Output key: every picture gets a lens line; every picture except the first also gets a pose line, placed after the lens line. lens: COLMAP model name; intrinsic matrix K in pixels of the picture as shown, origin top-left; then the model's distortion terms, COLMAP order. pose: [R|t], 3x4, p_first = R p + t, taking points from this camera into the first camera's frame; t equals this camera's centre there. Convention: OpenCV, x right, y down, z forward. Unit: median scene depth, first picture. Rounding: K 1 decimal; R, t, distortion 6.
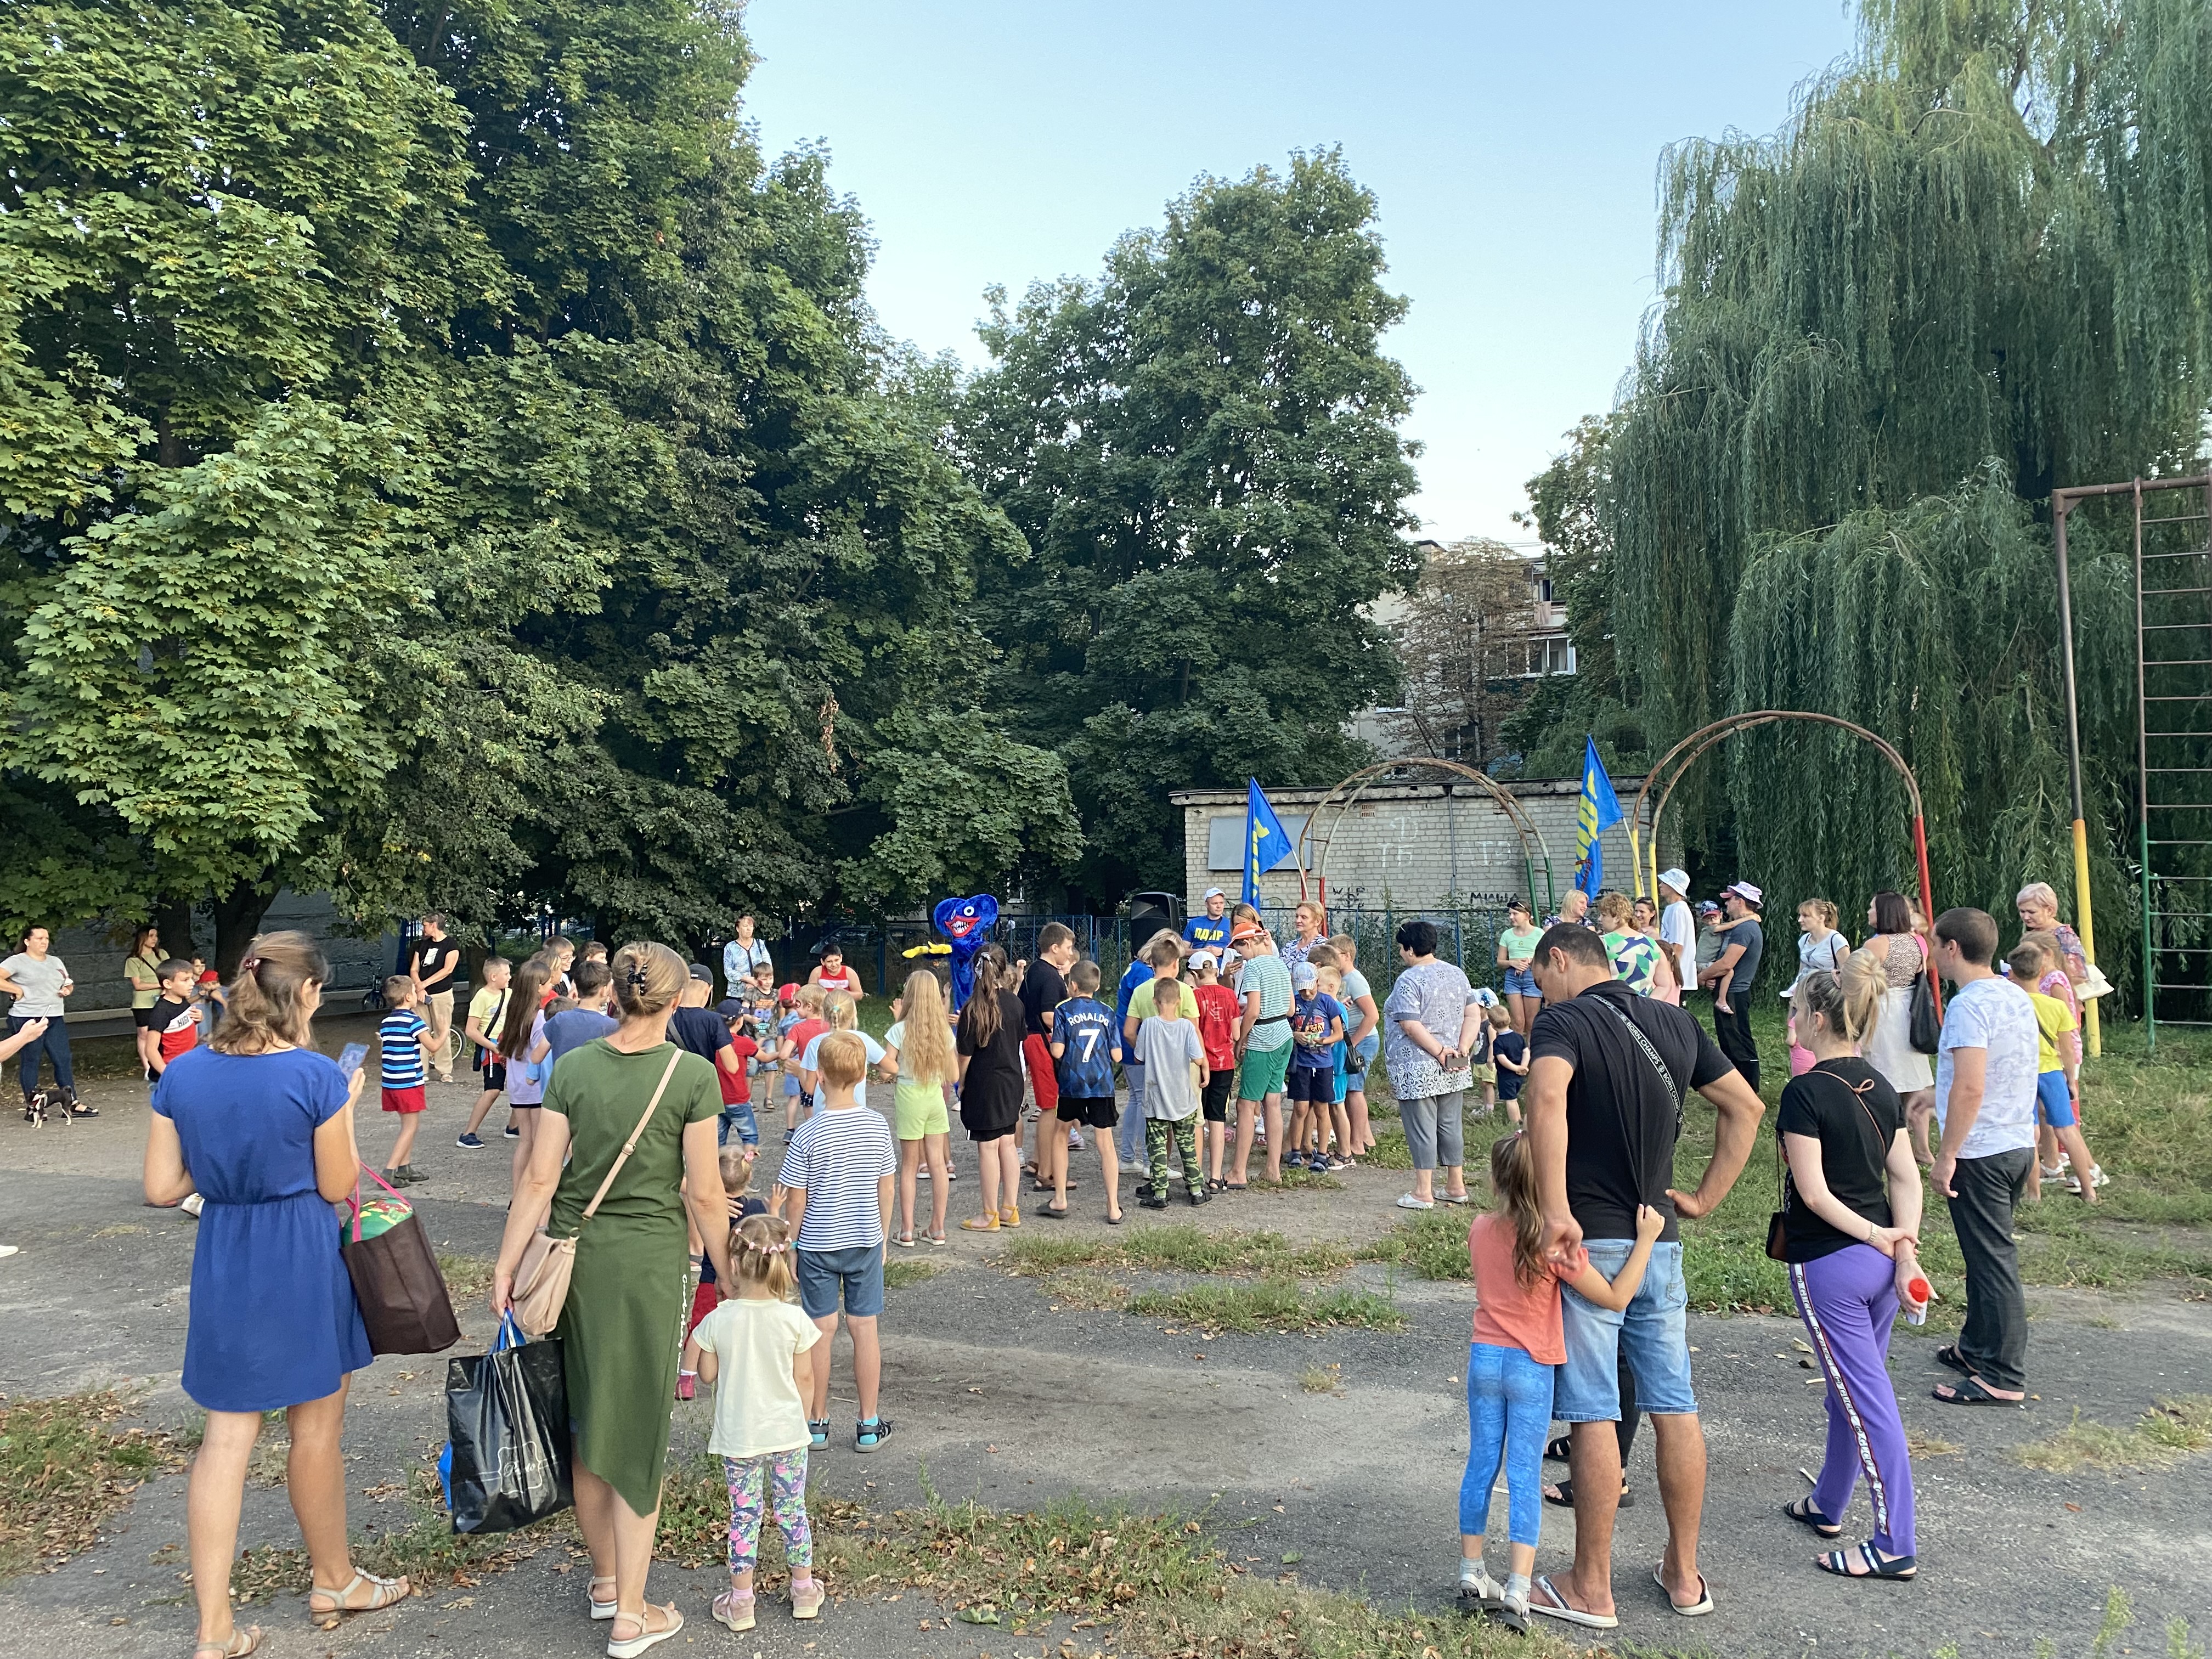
lens RADIAL K [[1785.5, 0, 1106.0], [0, 1785.5, 829.5], [0, 0, 1]] dist [0.015177, -0.009169]
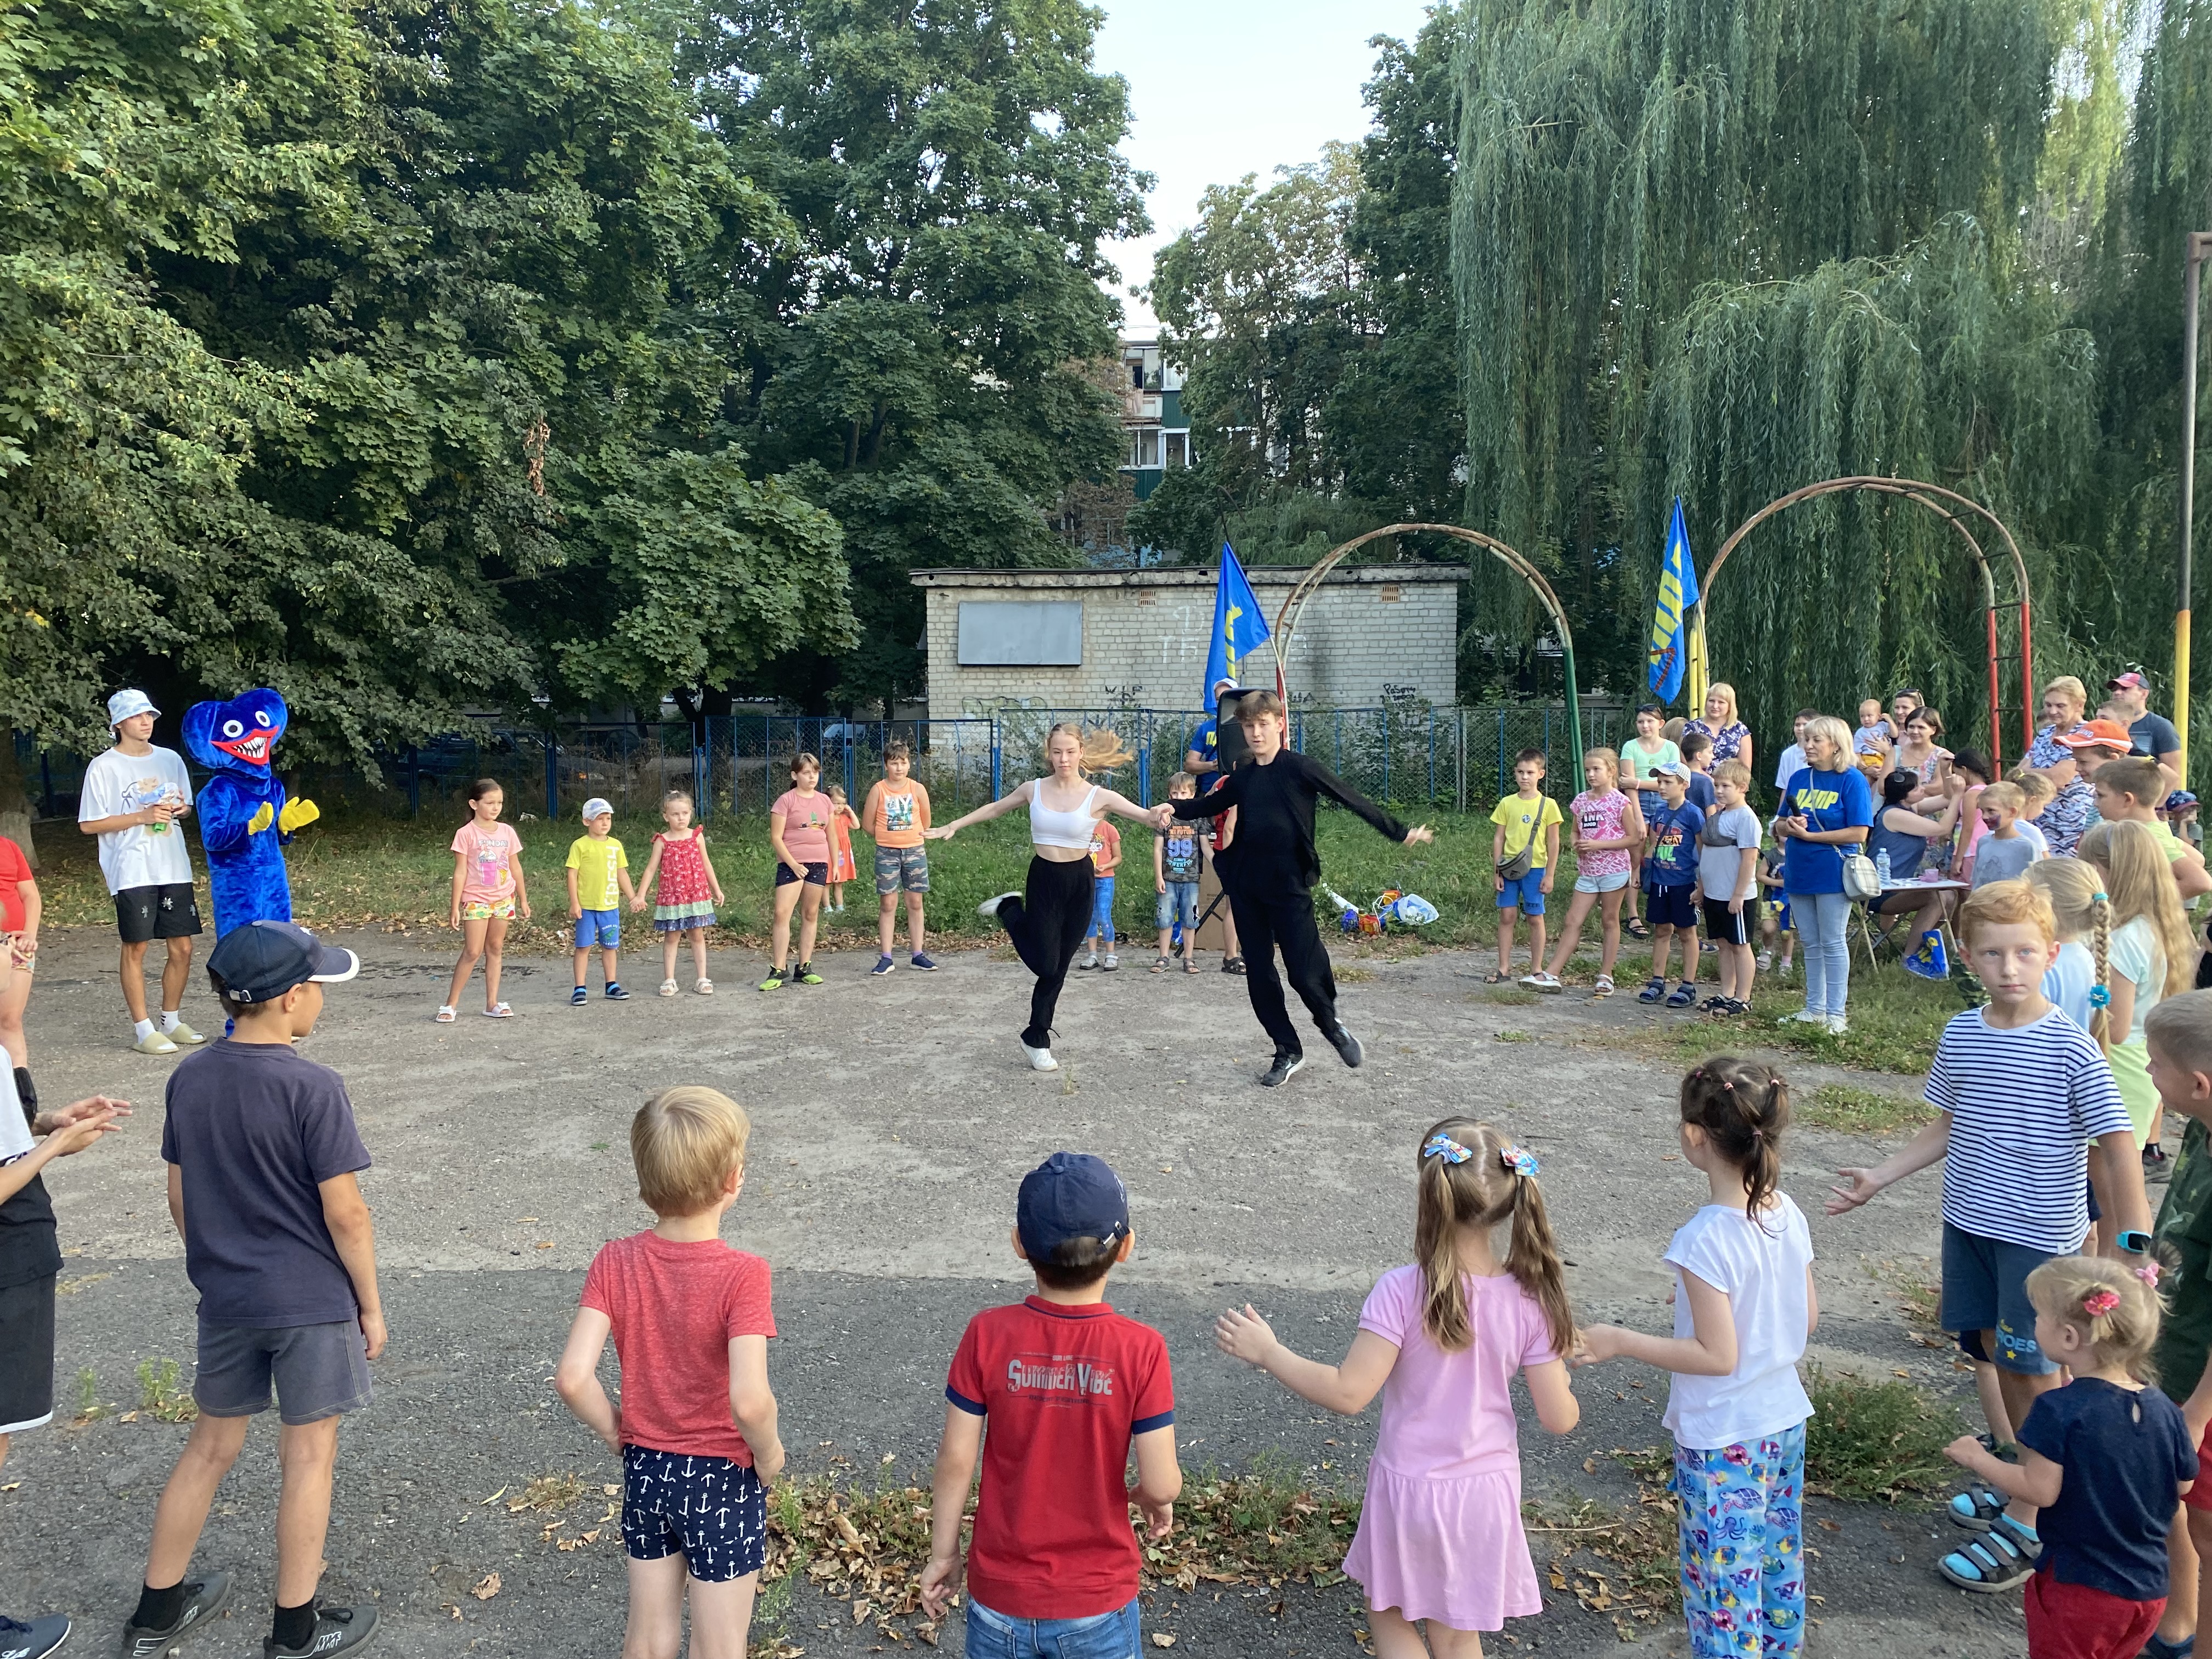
lens RADIAL K [[1785.5, 0, 1106.0], [0, 1785.5, 829.5], [0, 0, 1]] dist [0.015177, -0.009169]
pose [[0.940742, -0.019087, 0.338585, -0.192935], [-0.016774, 0.994574, 0.102671, 0.014383], [-0.338707, -0.102267, 0.935318, 0.224461]]
